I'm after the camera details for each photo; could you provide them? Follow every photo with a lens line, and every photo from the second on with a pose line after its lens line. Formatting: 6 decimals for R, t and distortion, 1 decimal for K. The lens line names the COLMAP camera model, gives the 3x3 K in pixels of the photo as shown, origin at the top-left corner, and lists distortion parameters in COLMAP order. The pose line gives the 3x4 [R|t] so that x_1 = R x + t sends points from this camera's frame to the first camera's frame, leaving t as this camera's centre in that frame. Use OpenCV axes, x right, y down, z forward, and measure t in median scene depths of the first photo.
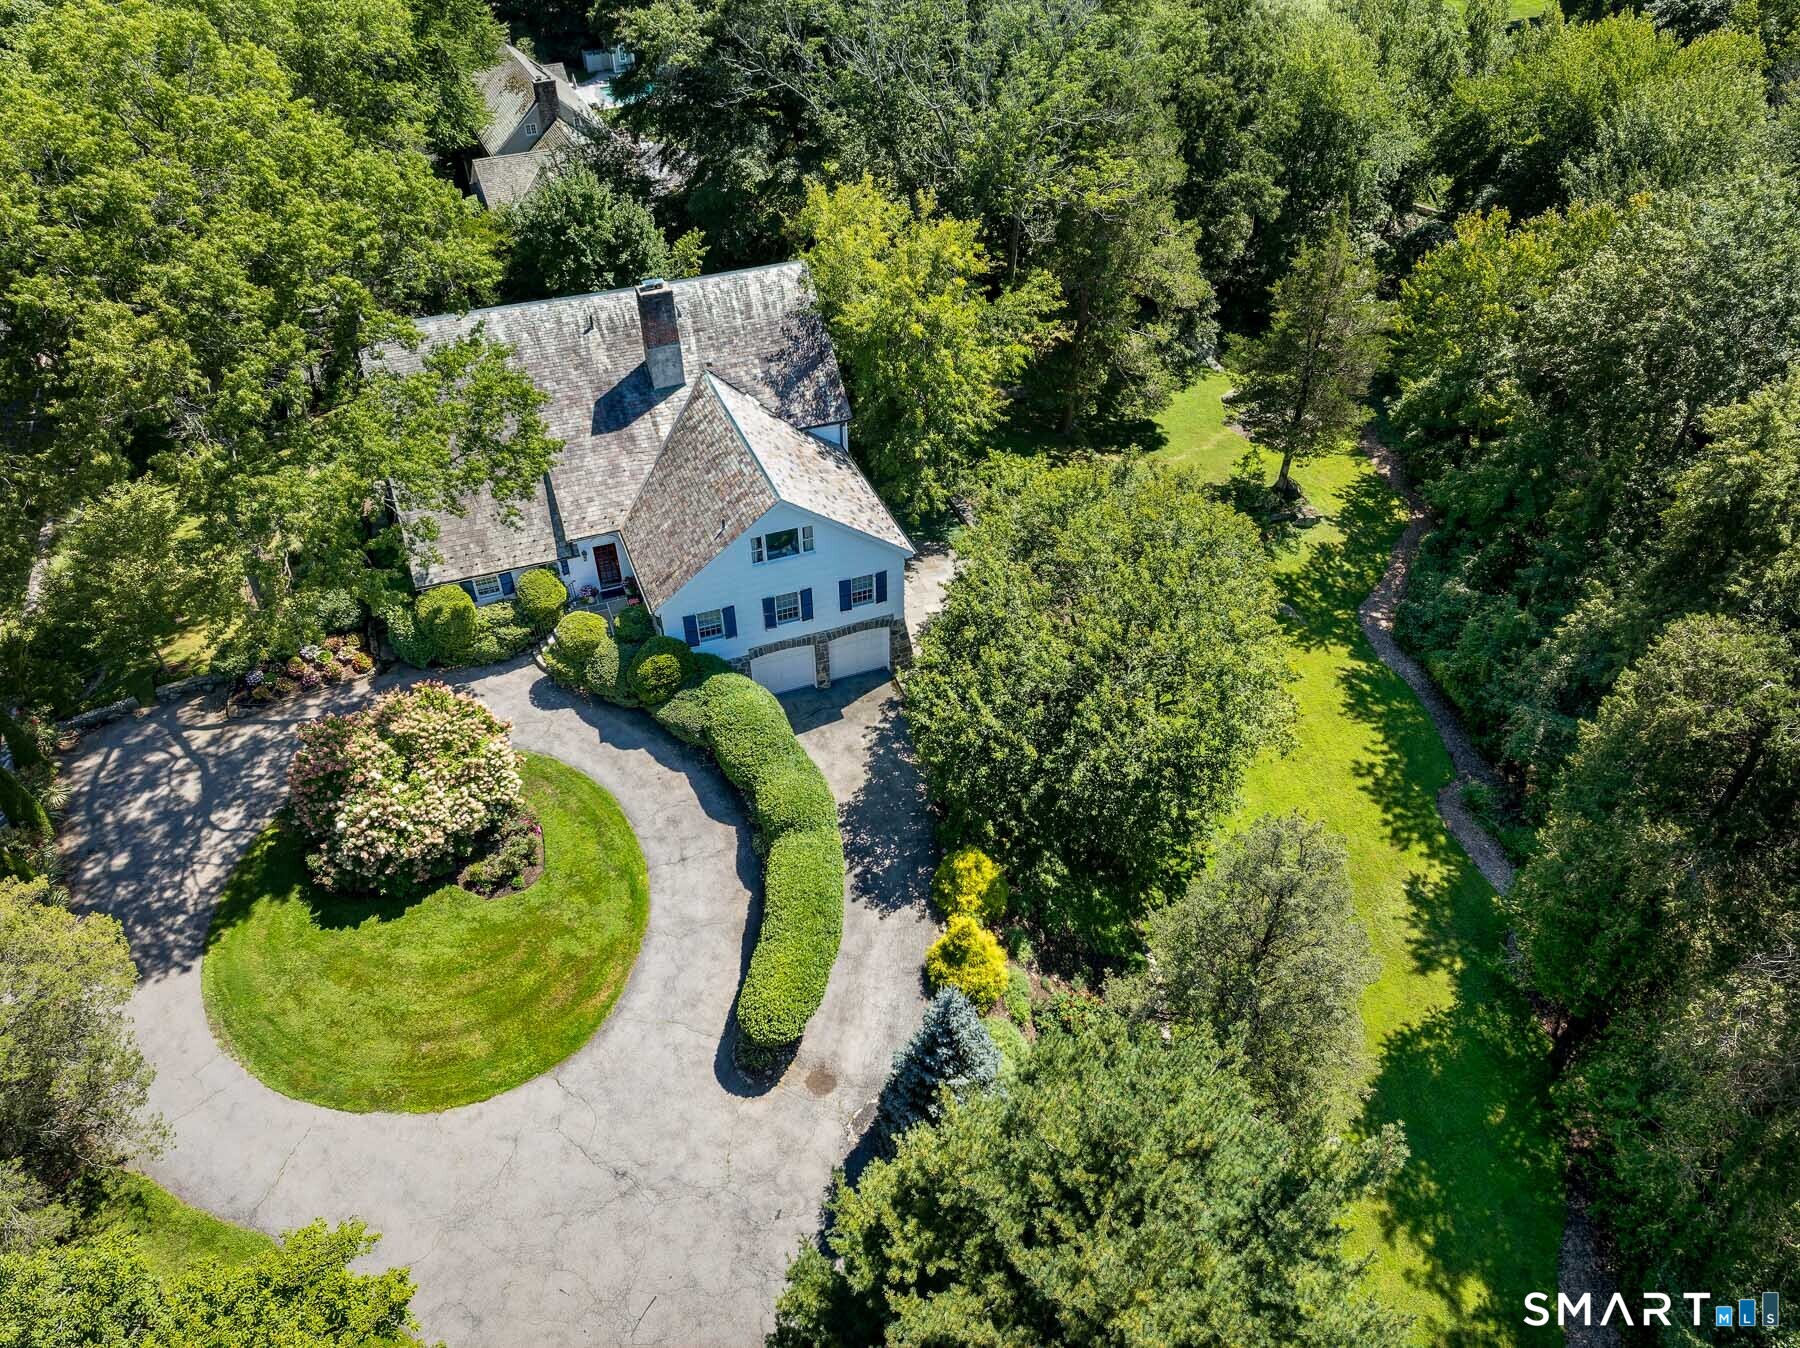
lens RADIAL K [[1221.1, 0, 900.0], [0, 1221.1, 674.0], [0, 0, 1]] dist [0.088912, 0.000525]
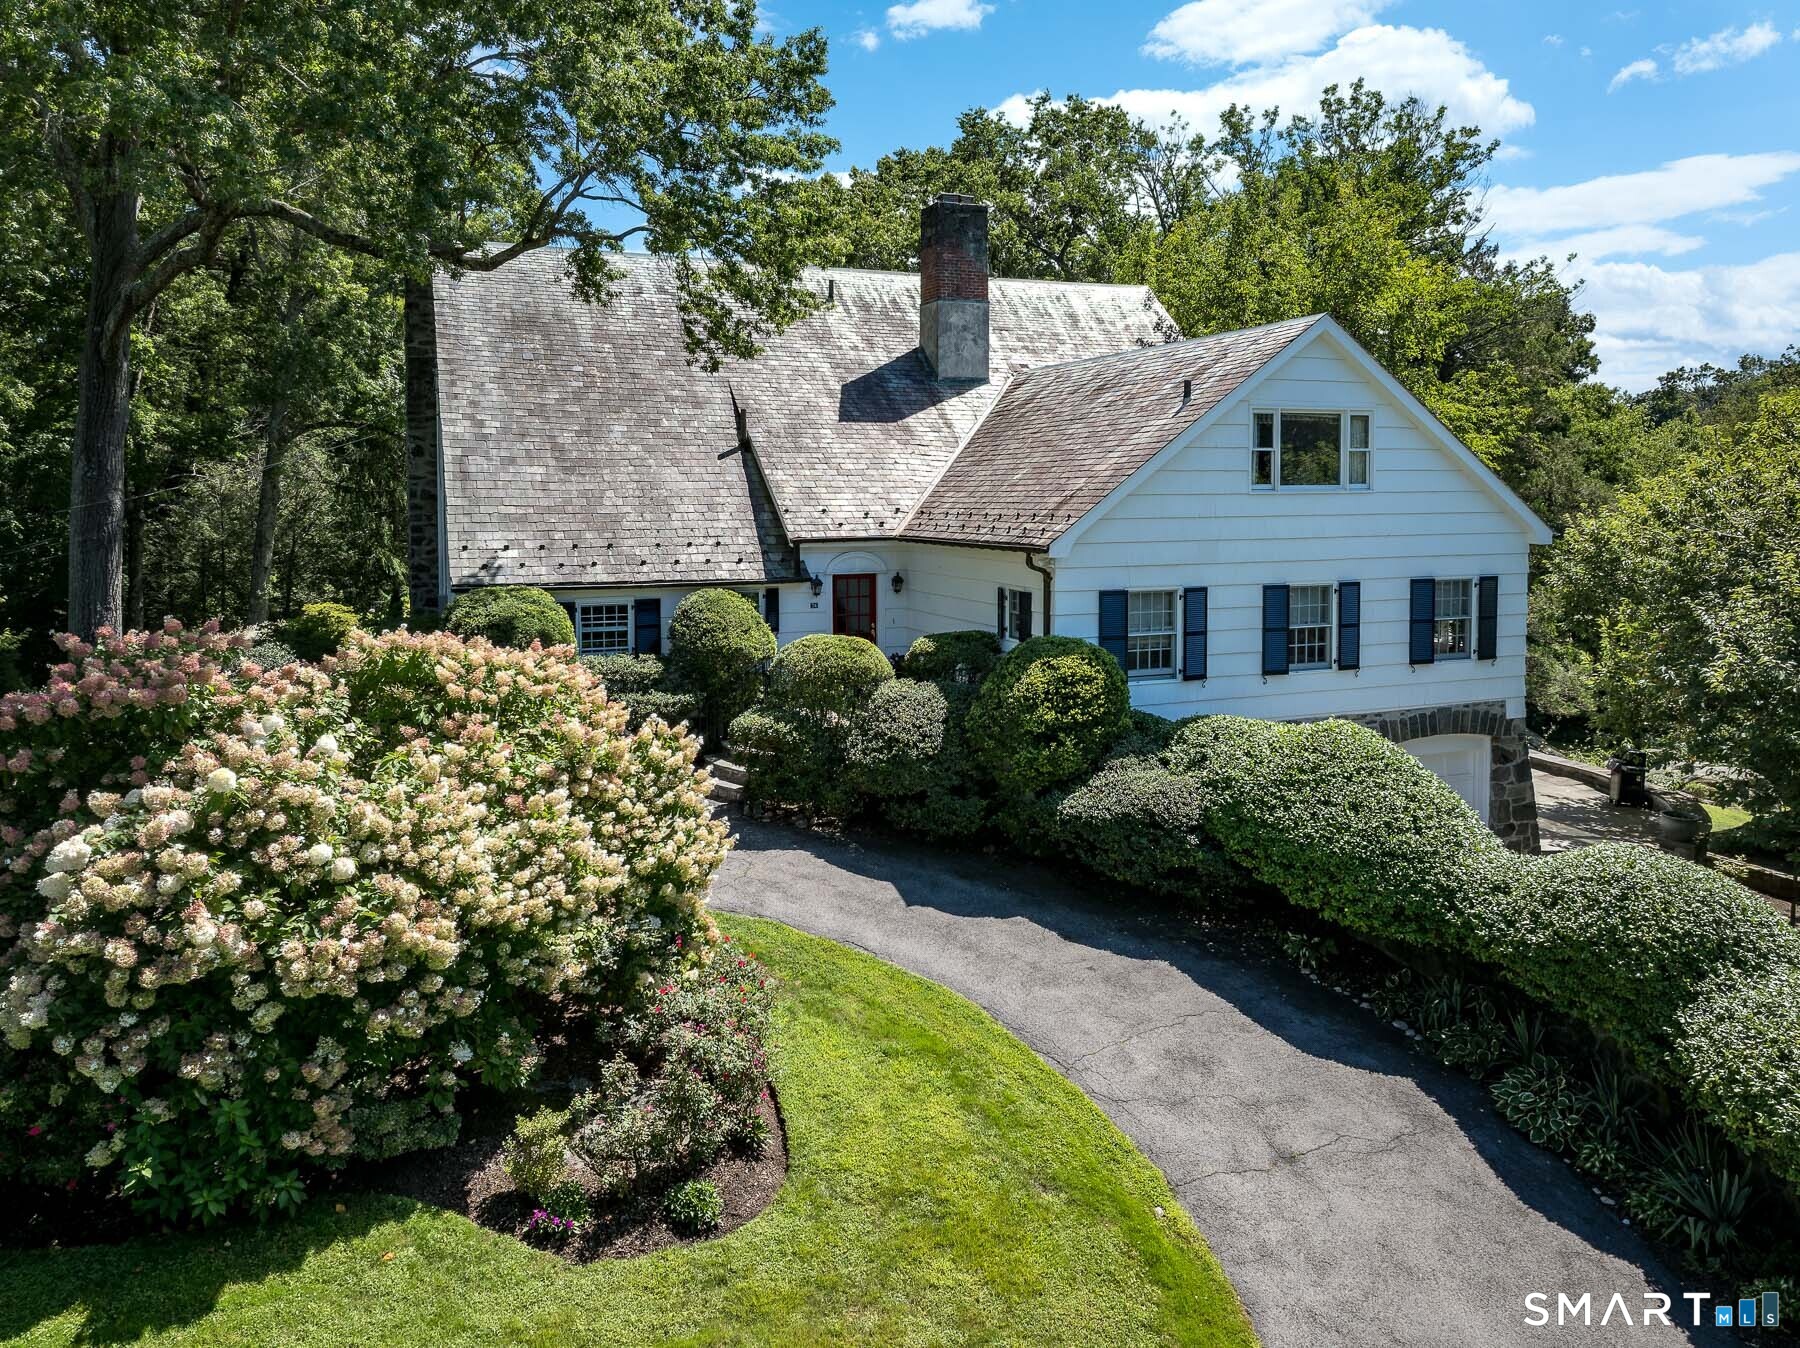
lens RADIAL K [[1239.7, 0, 900.0], [0, 1239.7, 674.0], [0, 0, 1]] dist [-0.046940, 0.034883]
pose [[0.998070, -0.007332, 0.061664, -0.261633], [0.044707, 0.774018, -0.631583, 0.224616], [-0.043099, 0.633121, 0.772852, 0.683225]]
